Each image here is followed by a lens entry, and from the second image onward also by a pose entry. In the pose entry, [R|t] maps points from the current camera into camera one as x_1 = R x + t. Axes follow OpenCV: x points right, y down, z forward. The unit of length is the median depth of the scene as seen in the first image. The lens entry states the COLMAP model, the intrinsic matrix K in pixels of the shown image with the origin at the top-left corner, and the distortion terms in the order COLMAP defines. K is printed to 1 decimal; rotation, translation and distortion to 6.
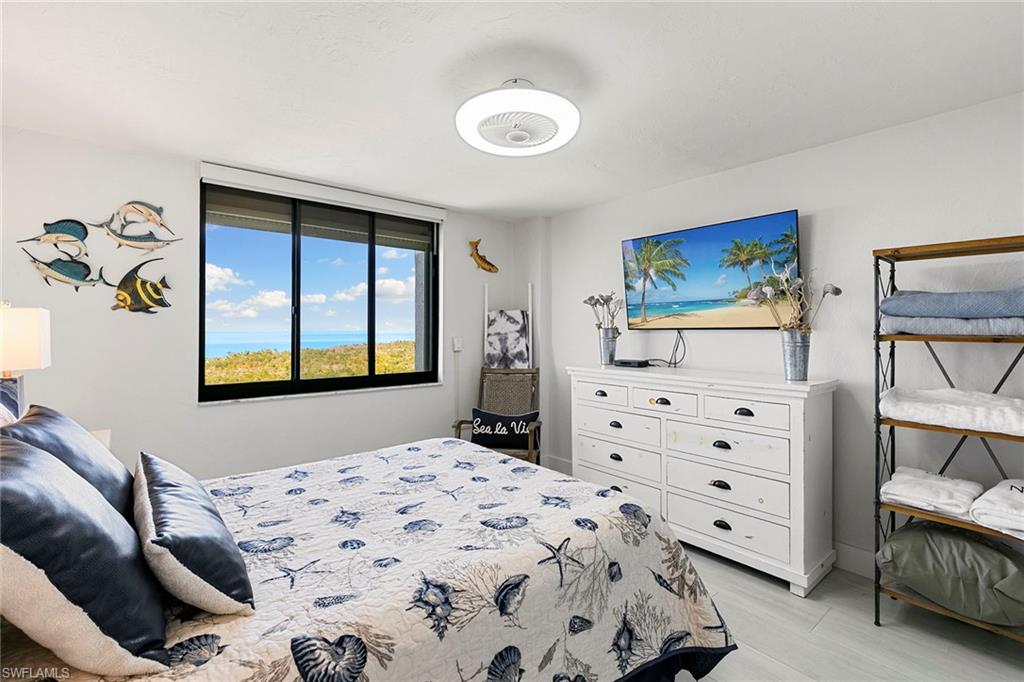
lens RADIAL K [[461.8, 0, 513.1], [0, 461.8, 333.2], [0, 0, 1]] dist [0.009563, -0.000550]
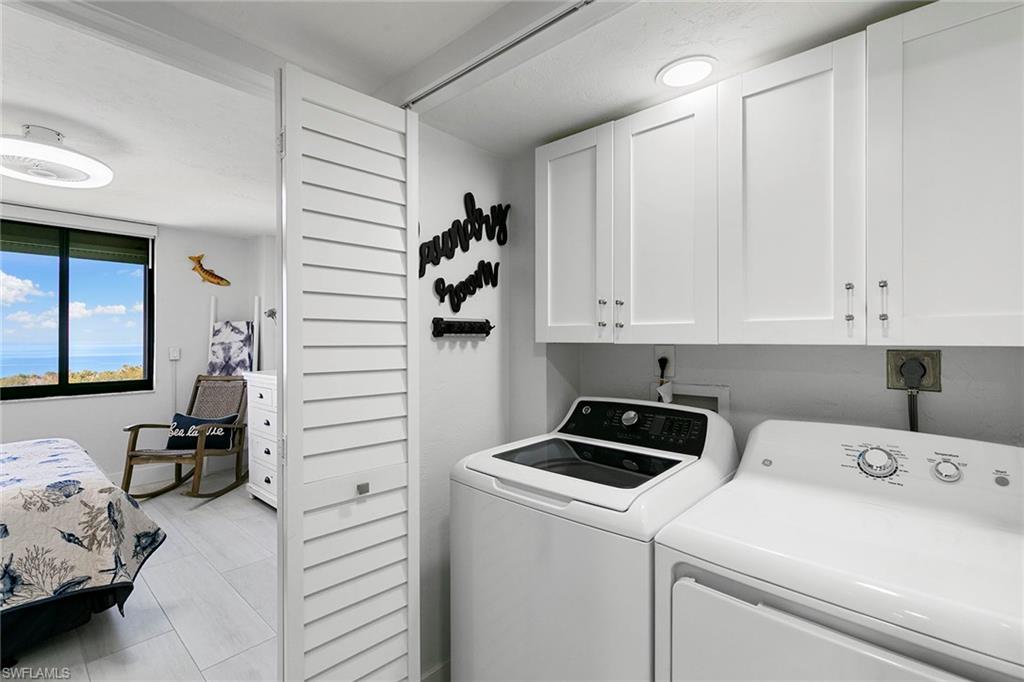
lens RADIAL K [[458.8, 0, 511.8], [0, 458.8, 338.7], [0, 0, 1]] dist [0.008719, -0.001043]
pose [[0.988337, -0.000414, 0.152284, 0.645062], [0.001778, 0.999960, -0.008818, 0.001582], [-0.152274, 0.008986, 0.988297, -0.213039]]
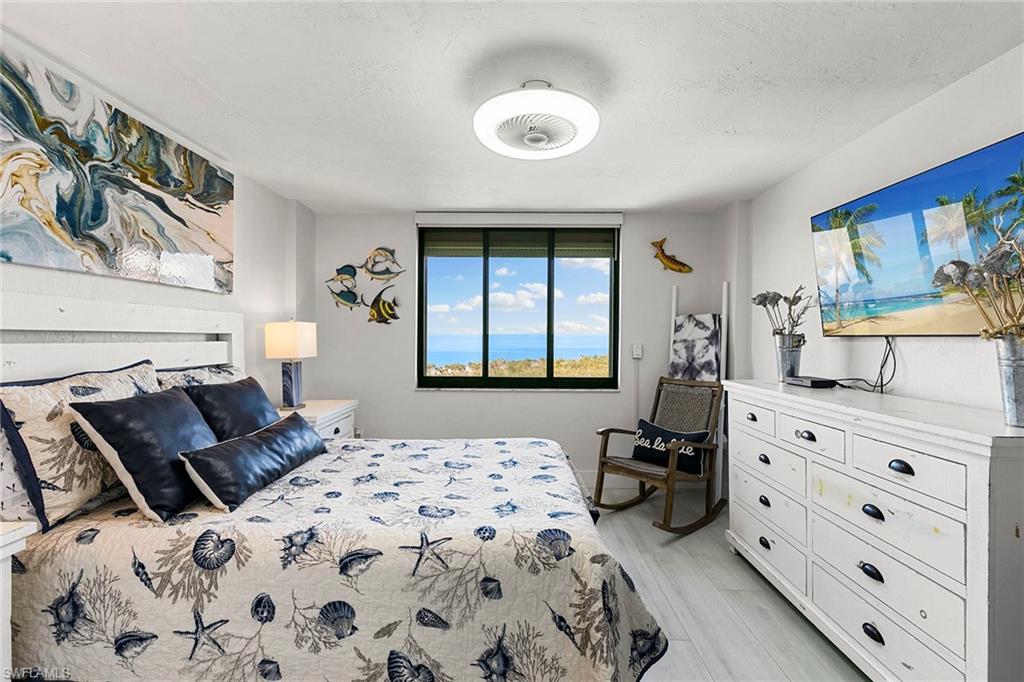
lens RADIAL K [[458.8, 0, 511.8], [0, 458.8, 338.7], [0, 0, 1]] dist [0.008719, -0.001043]
pose [[0.766775, 0.007555, -0.641872, 0.391461], [-0.008574, 0.999962, 0.001528, -0.001555], [0.641859, 0.004332, 0.766811, 0.134356]]
